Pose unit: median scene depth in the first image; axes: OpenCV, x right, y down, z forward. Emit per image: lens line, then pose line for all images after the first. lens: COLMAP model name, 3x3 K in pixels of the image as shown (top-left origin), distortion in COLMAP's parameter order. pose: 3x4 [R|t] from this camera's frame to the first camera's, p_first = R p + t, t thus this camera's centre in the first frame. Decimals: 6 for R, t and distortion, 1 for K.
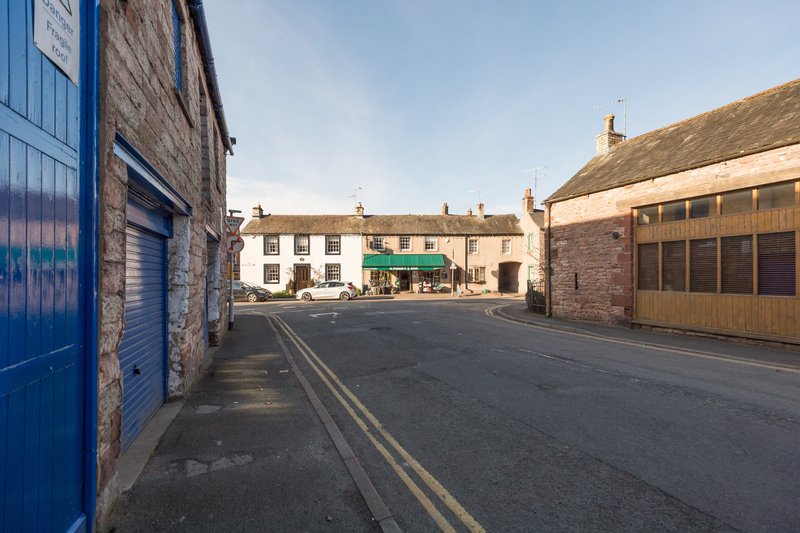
lens RADIAL K [[362.8, 0, 400.9], [0, 362.8, 271.7], [0, 0, 1]] dist [0.027155, -0.008245]
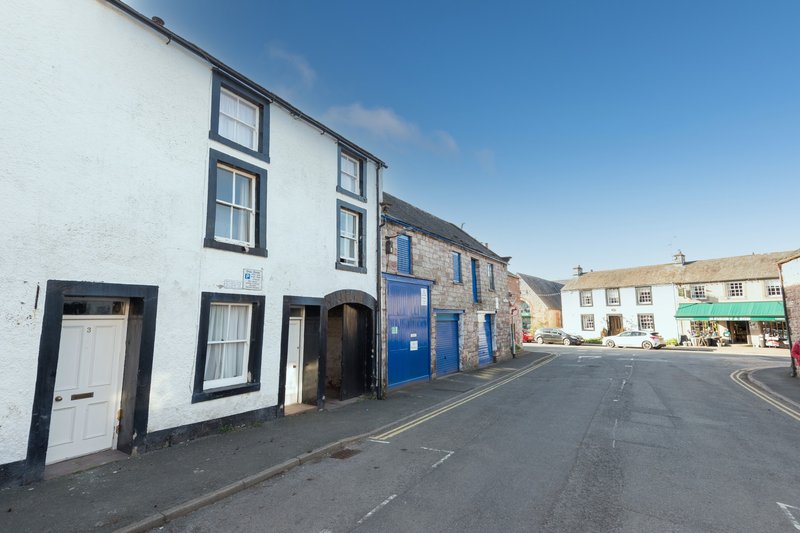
lens RADIAL K [[362.8, 0, 406.1], [0, 362.8, 265.3], [0, 0, 1]] dist [0.027155, -0.008245]
pose [[0.592379, -0.116269, -0.797225, 0.271349], [0.010096, 0.990525, -0.136958, -0.022156], [0.805596, 0.073082, 0.587941, -0.206135]]
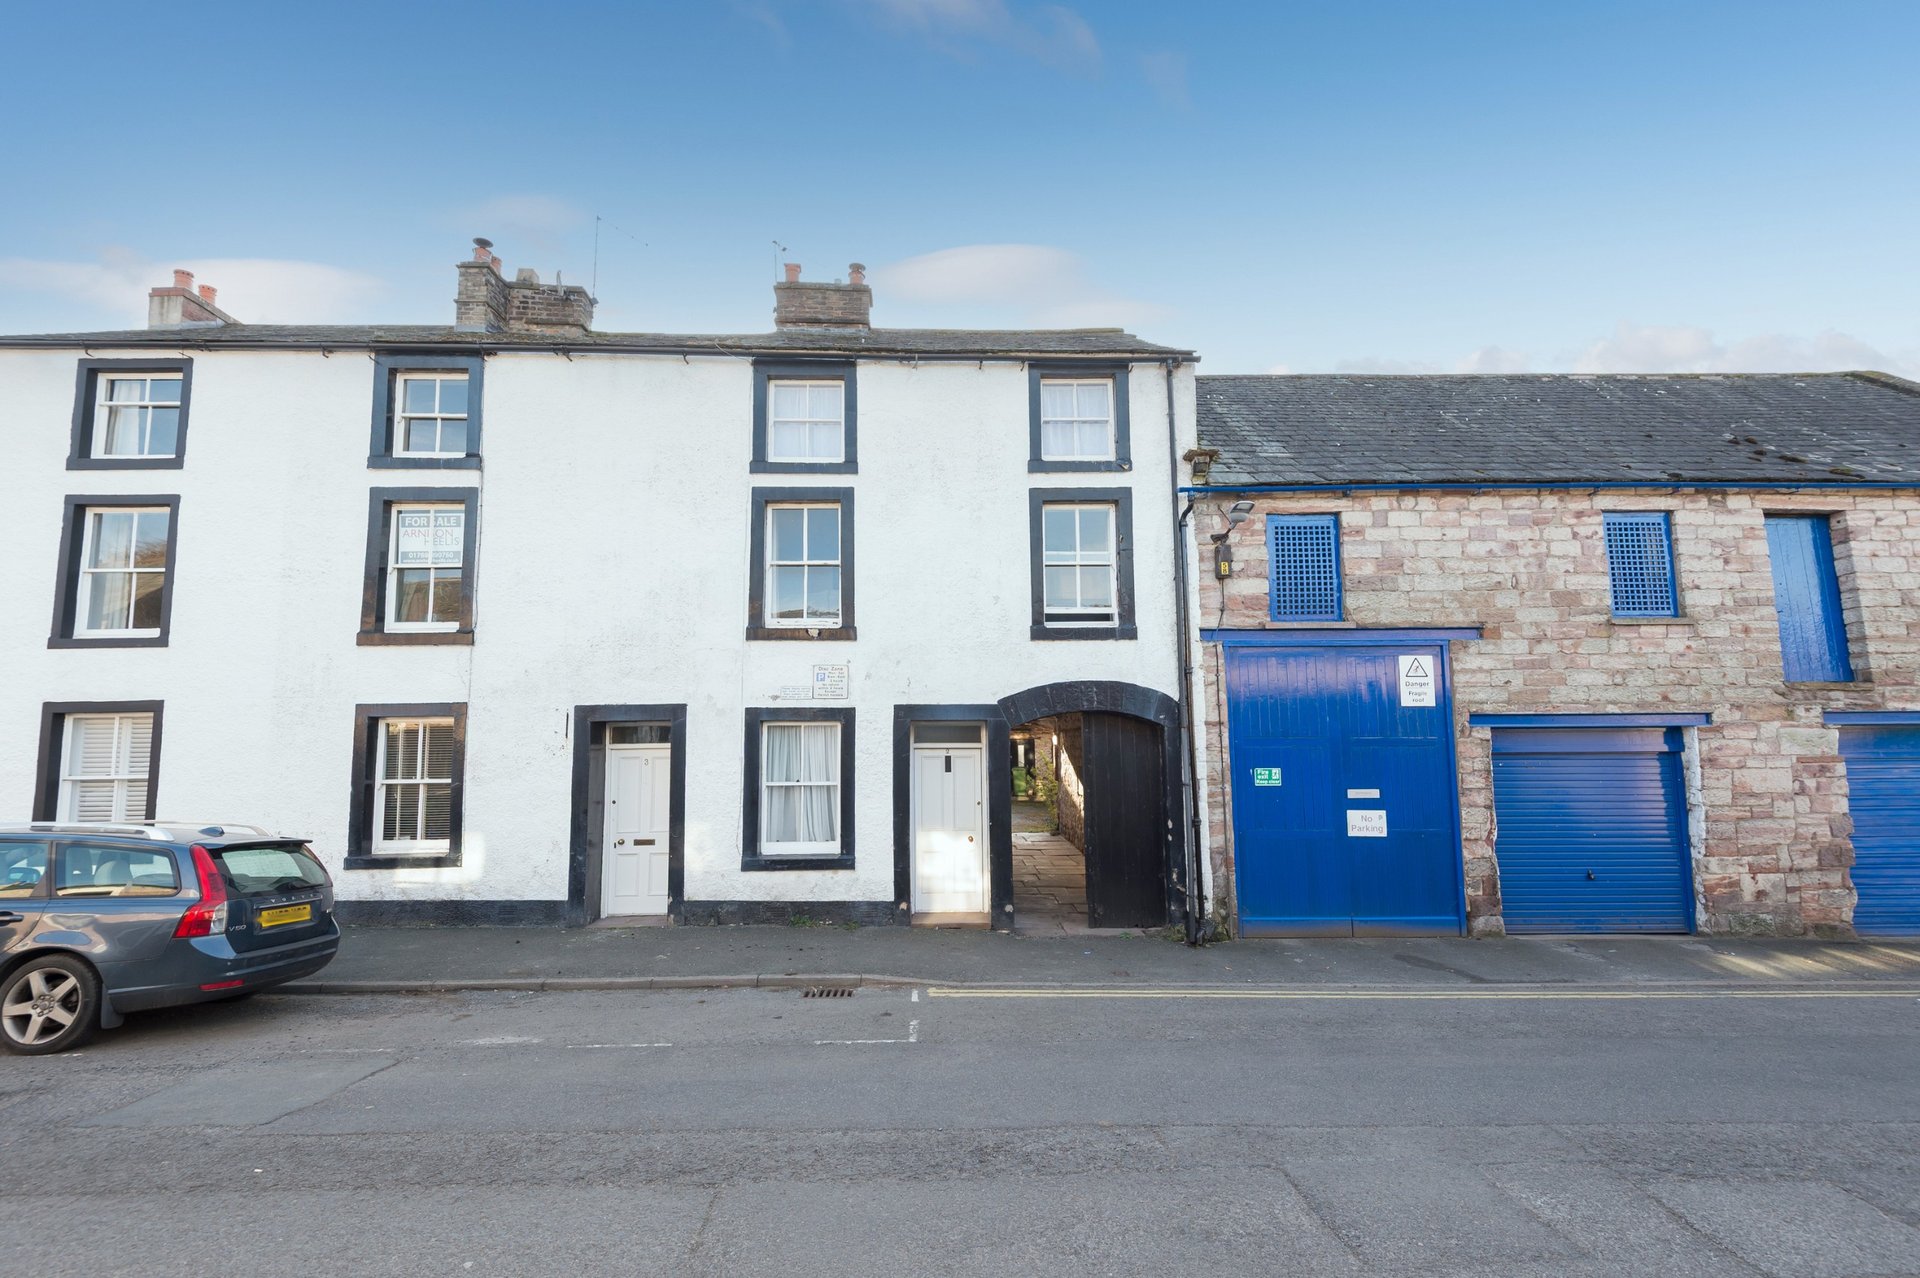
lens RADIAL K [[870.8, 0, 964.9], [0, 870.8, 641.7], [0, 0, 1]] dist [0.027155, -0.008245]
pose [[-0.330615, -0.113630, -0.936900, 0.320176], [0.017962, 0.991788, -0.126625, -0.018300], [0.943595, -0.058692, -0.325859, 0.008640]]
